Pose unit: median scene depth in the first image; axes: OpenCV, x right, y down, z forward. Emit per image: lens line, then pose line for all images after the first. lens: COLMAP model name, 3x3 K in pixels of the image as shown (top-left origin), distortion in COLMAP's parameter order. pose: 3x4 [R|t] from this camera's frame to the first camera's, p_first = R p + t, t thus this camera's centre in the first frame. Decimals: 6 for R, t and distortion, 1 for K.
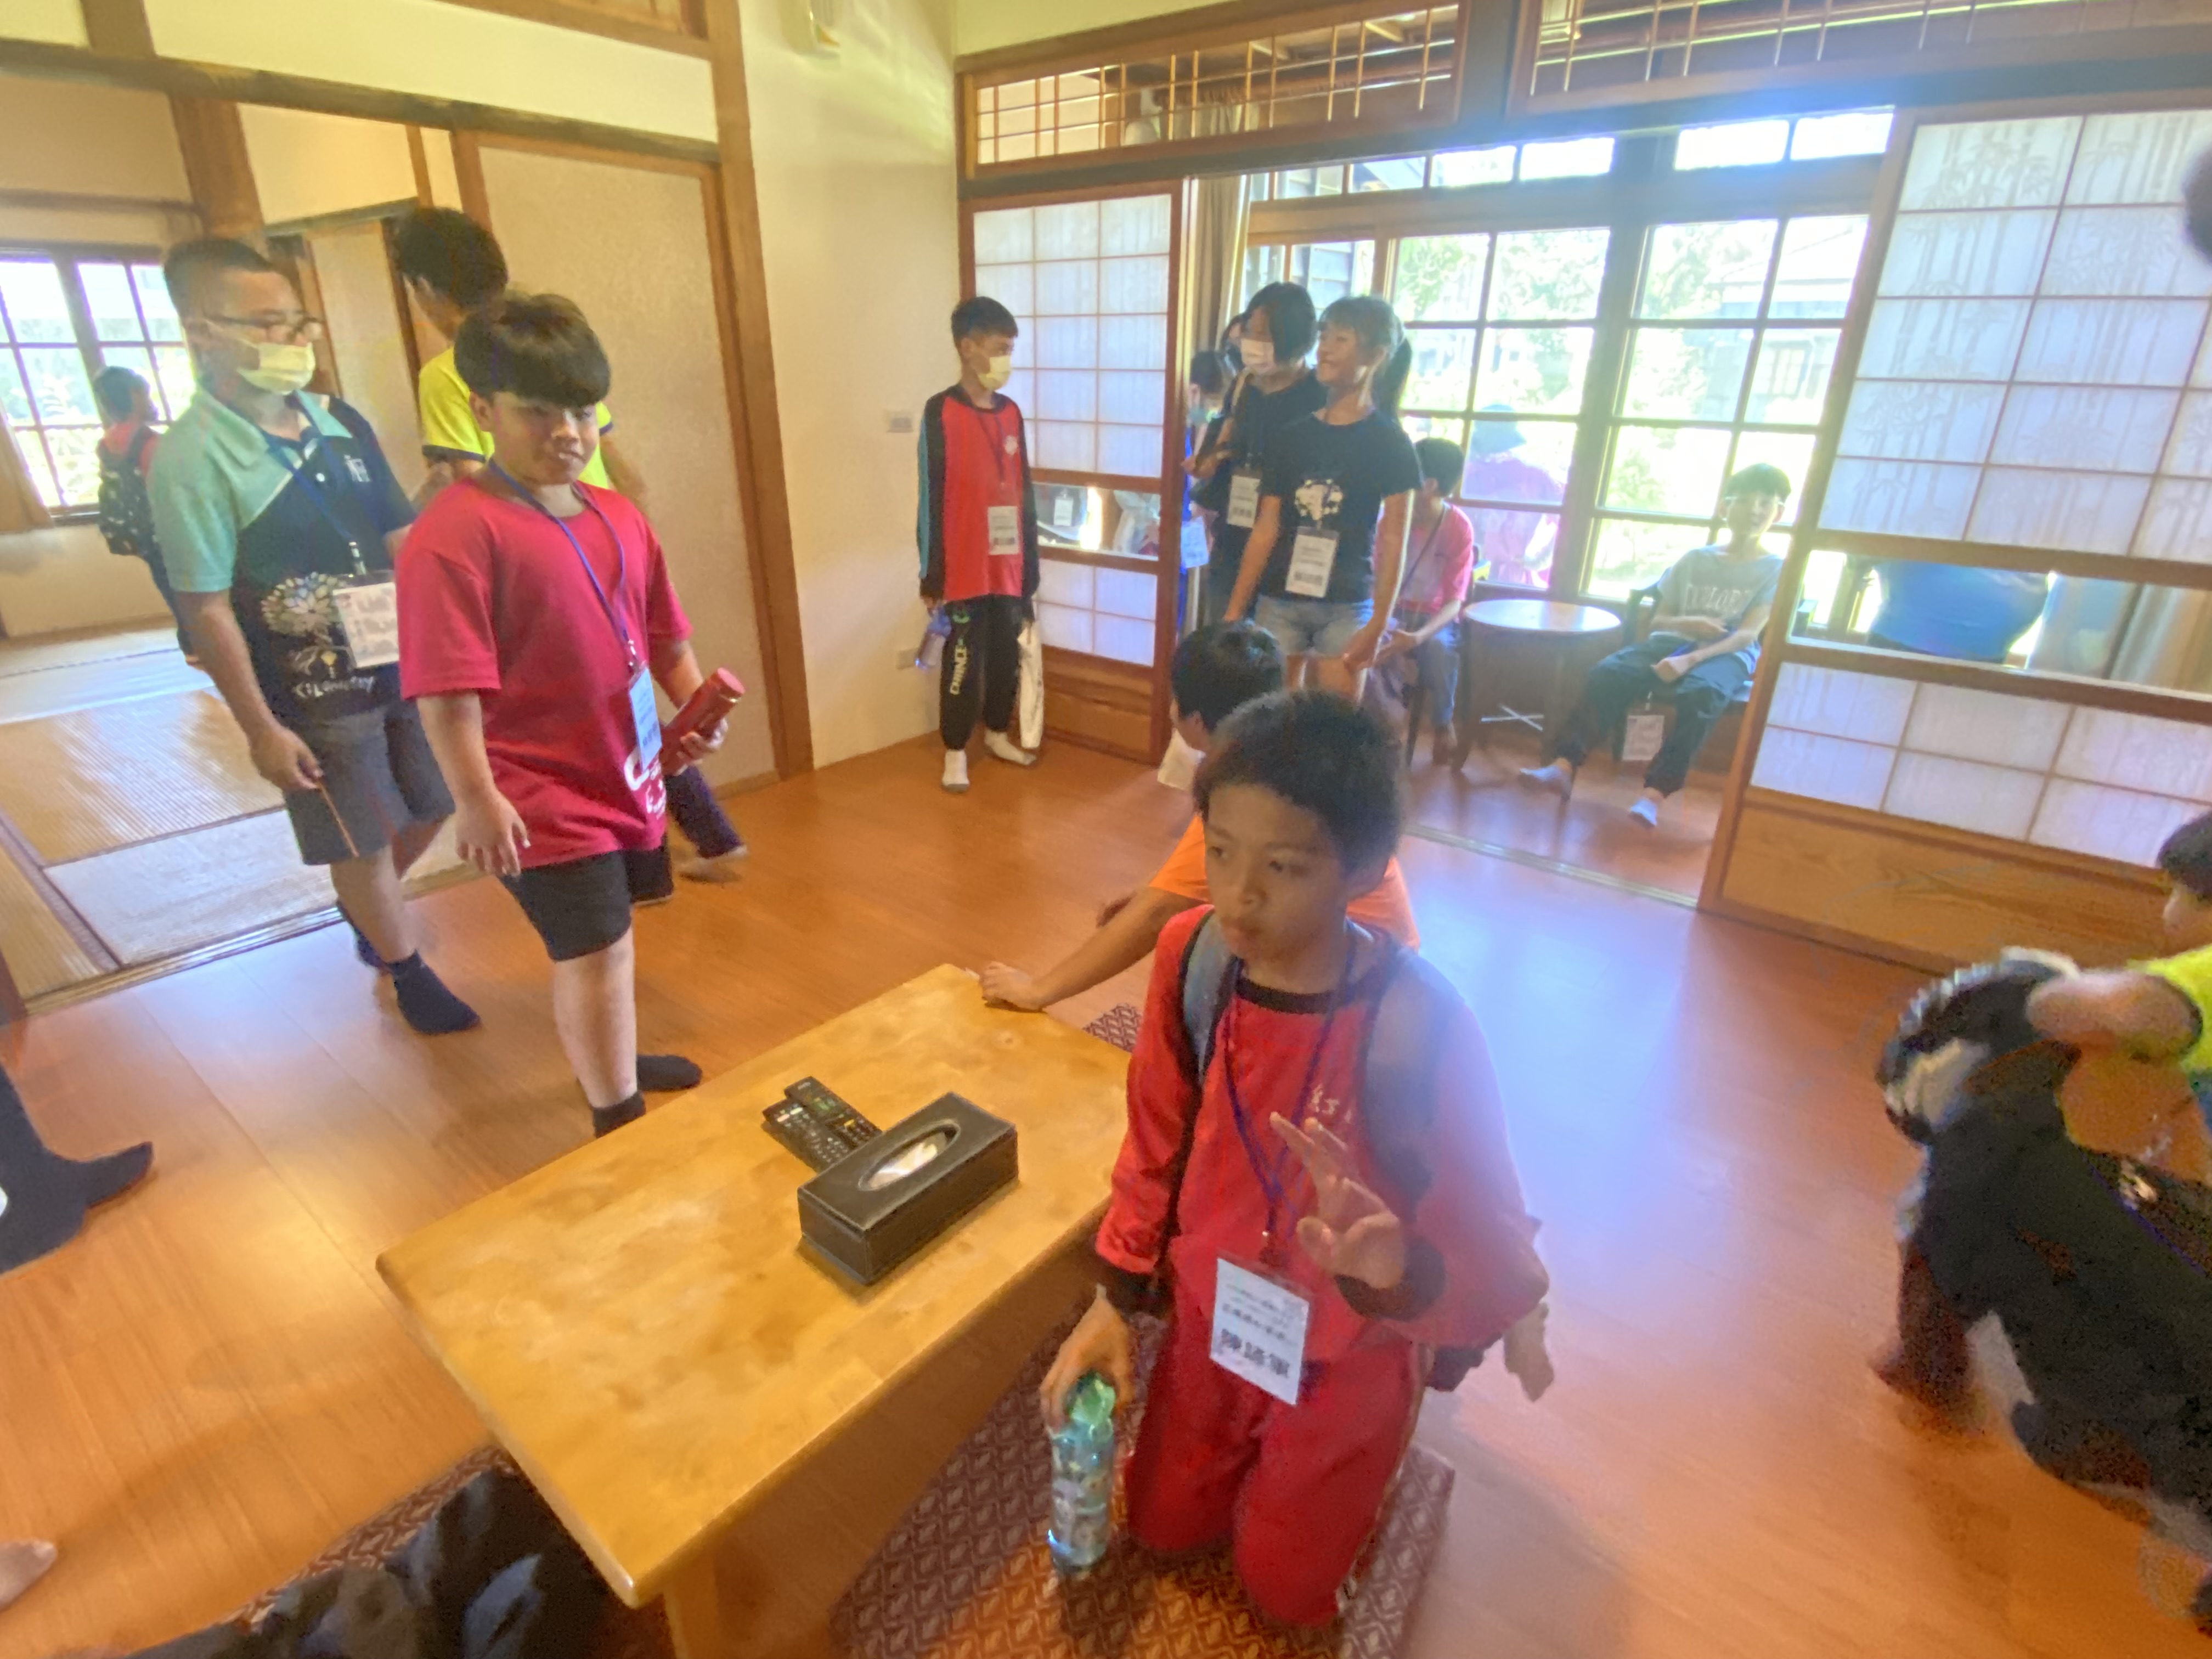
lens RADIAL K [[1092.4, 0, 1108.4], [0, 1092.4, 837.6], [0, 0, 1]] dist [0.001501, -0.010758]
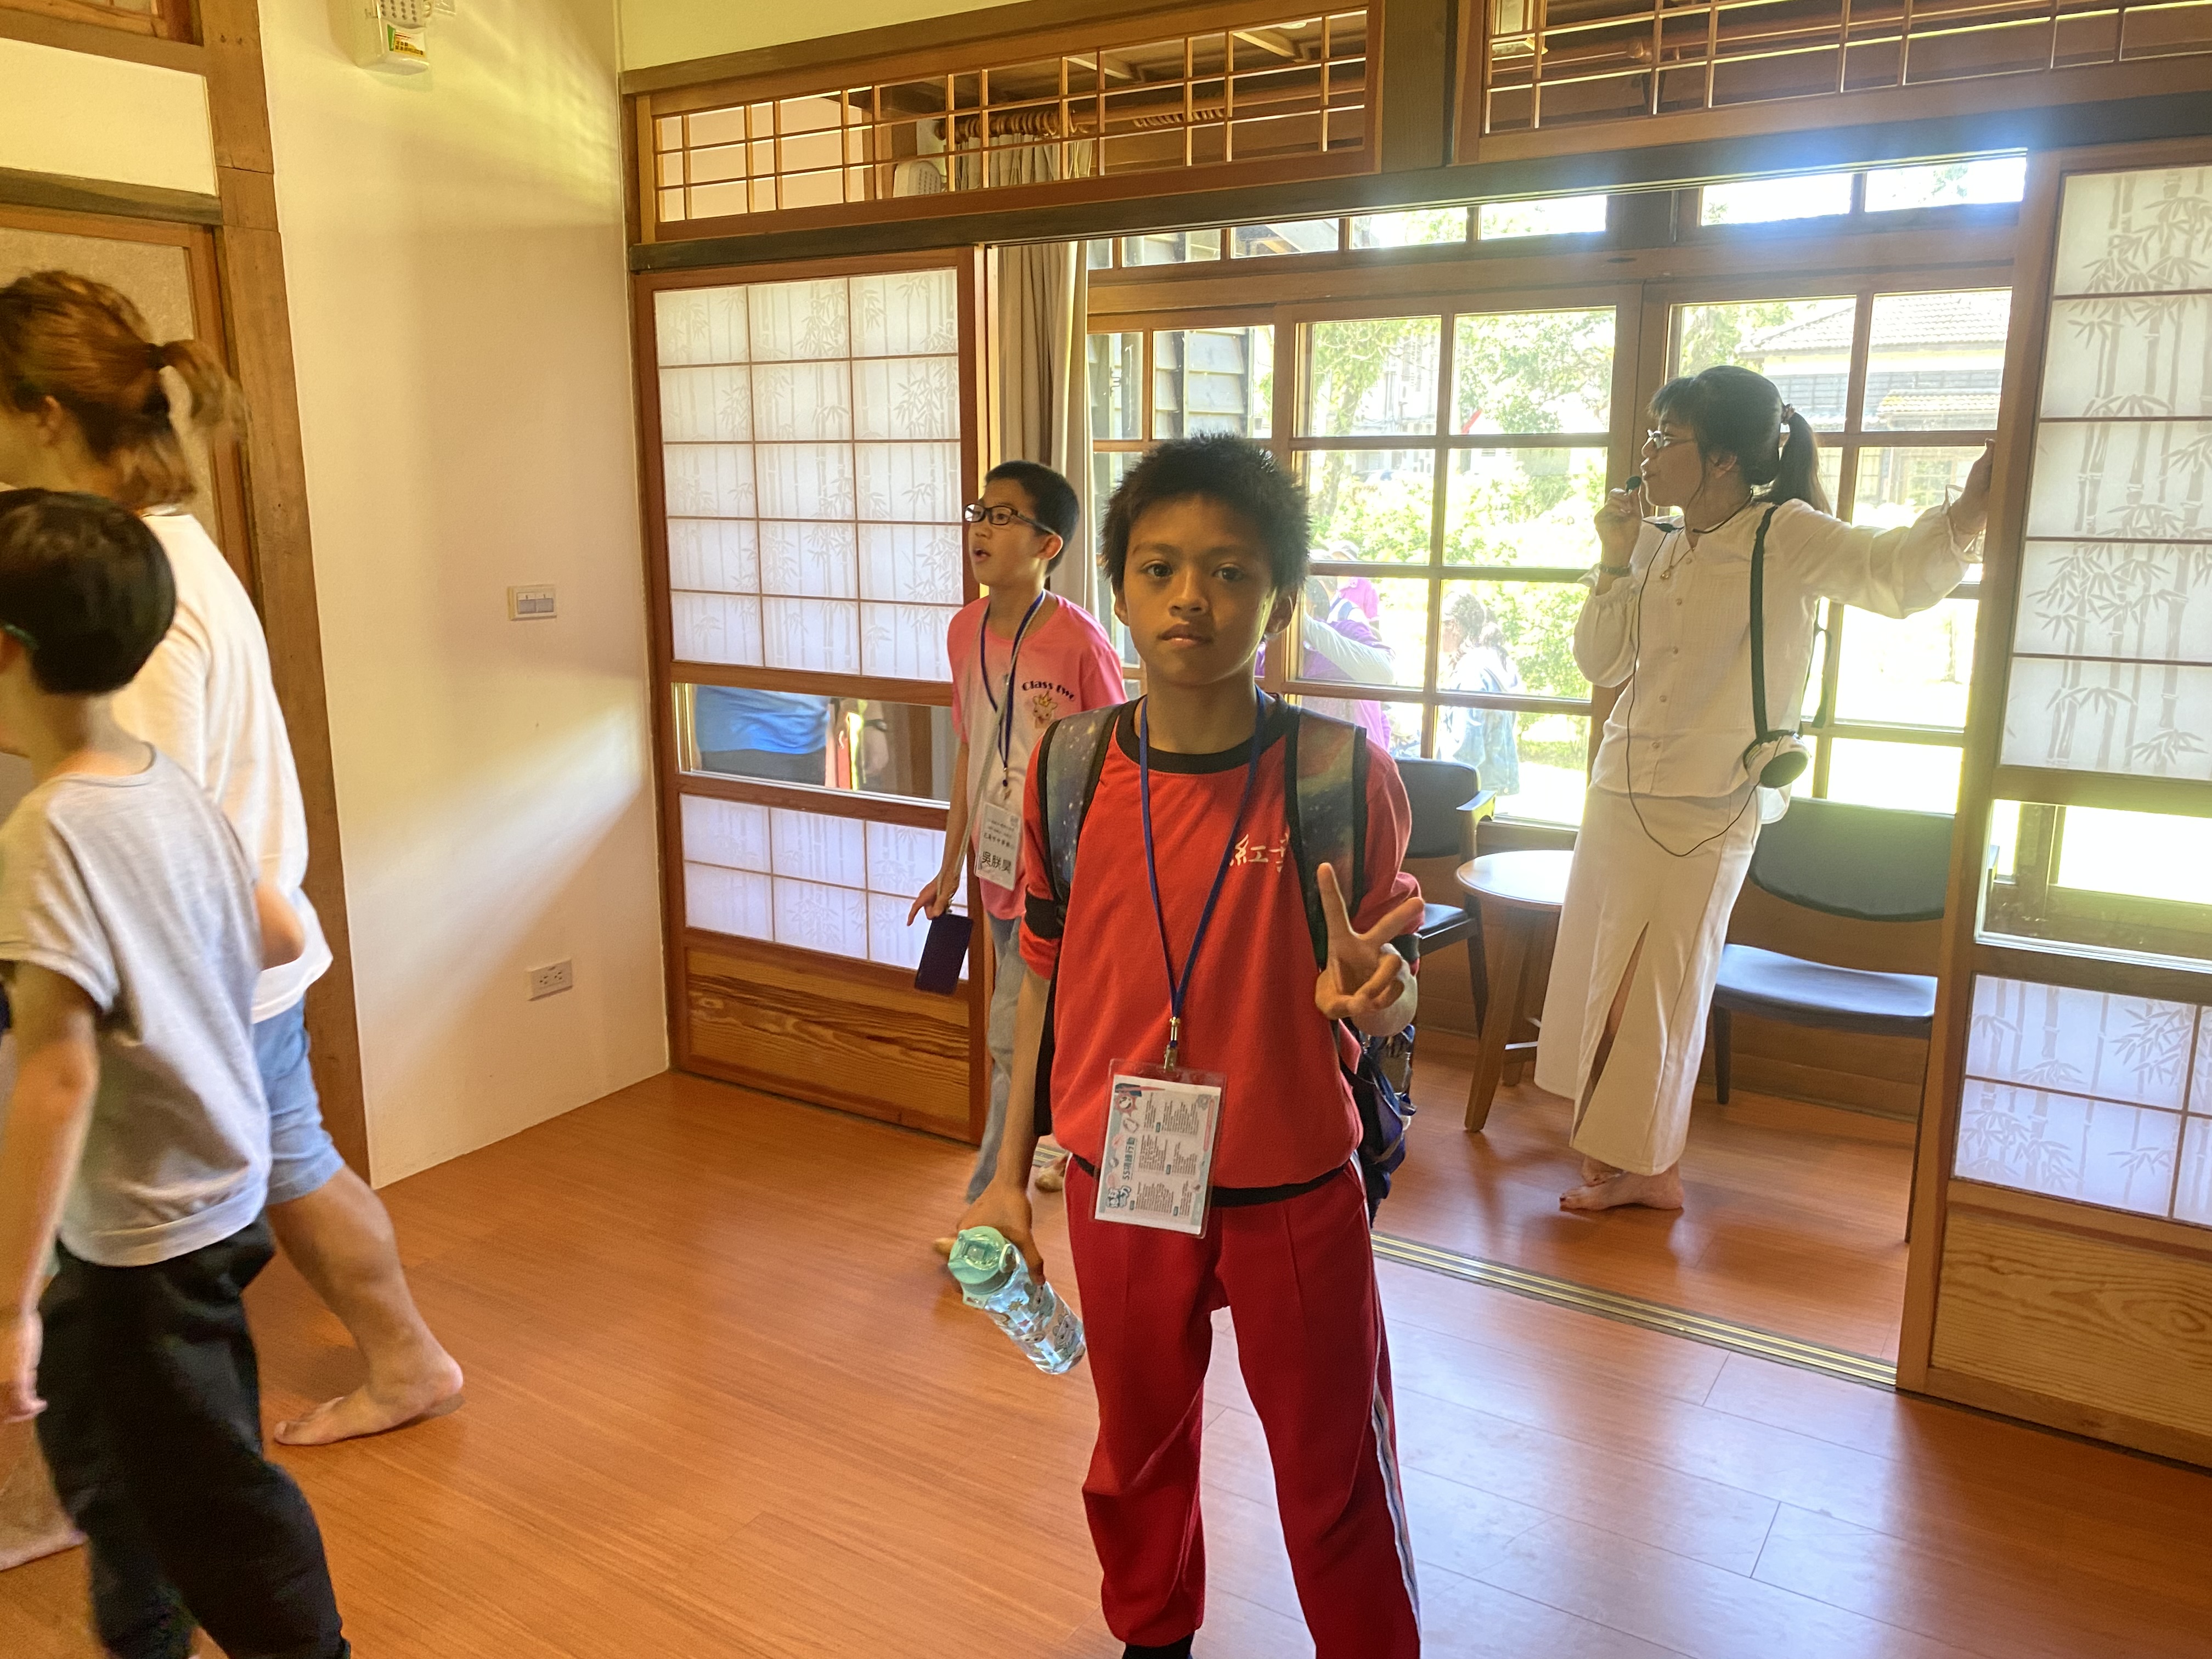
lens RADIAL K [[1664.8, 0, 1106.0], [0, 1664.8, 829.5], [0, 0, 1]] dist [-0.002253, 0.004580]
pose [[0.994097, -0.038652, 0.101377, 0.031559], [0.057236, 0.980622, -0.187364, -0.072079], [-0.092170, 0.192060, 0.977045, 0.090391]]
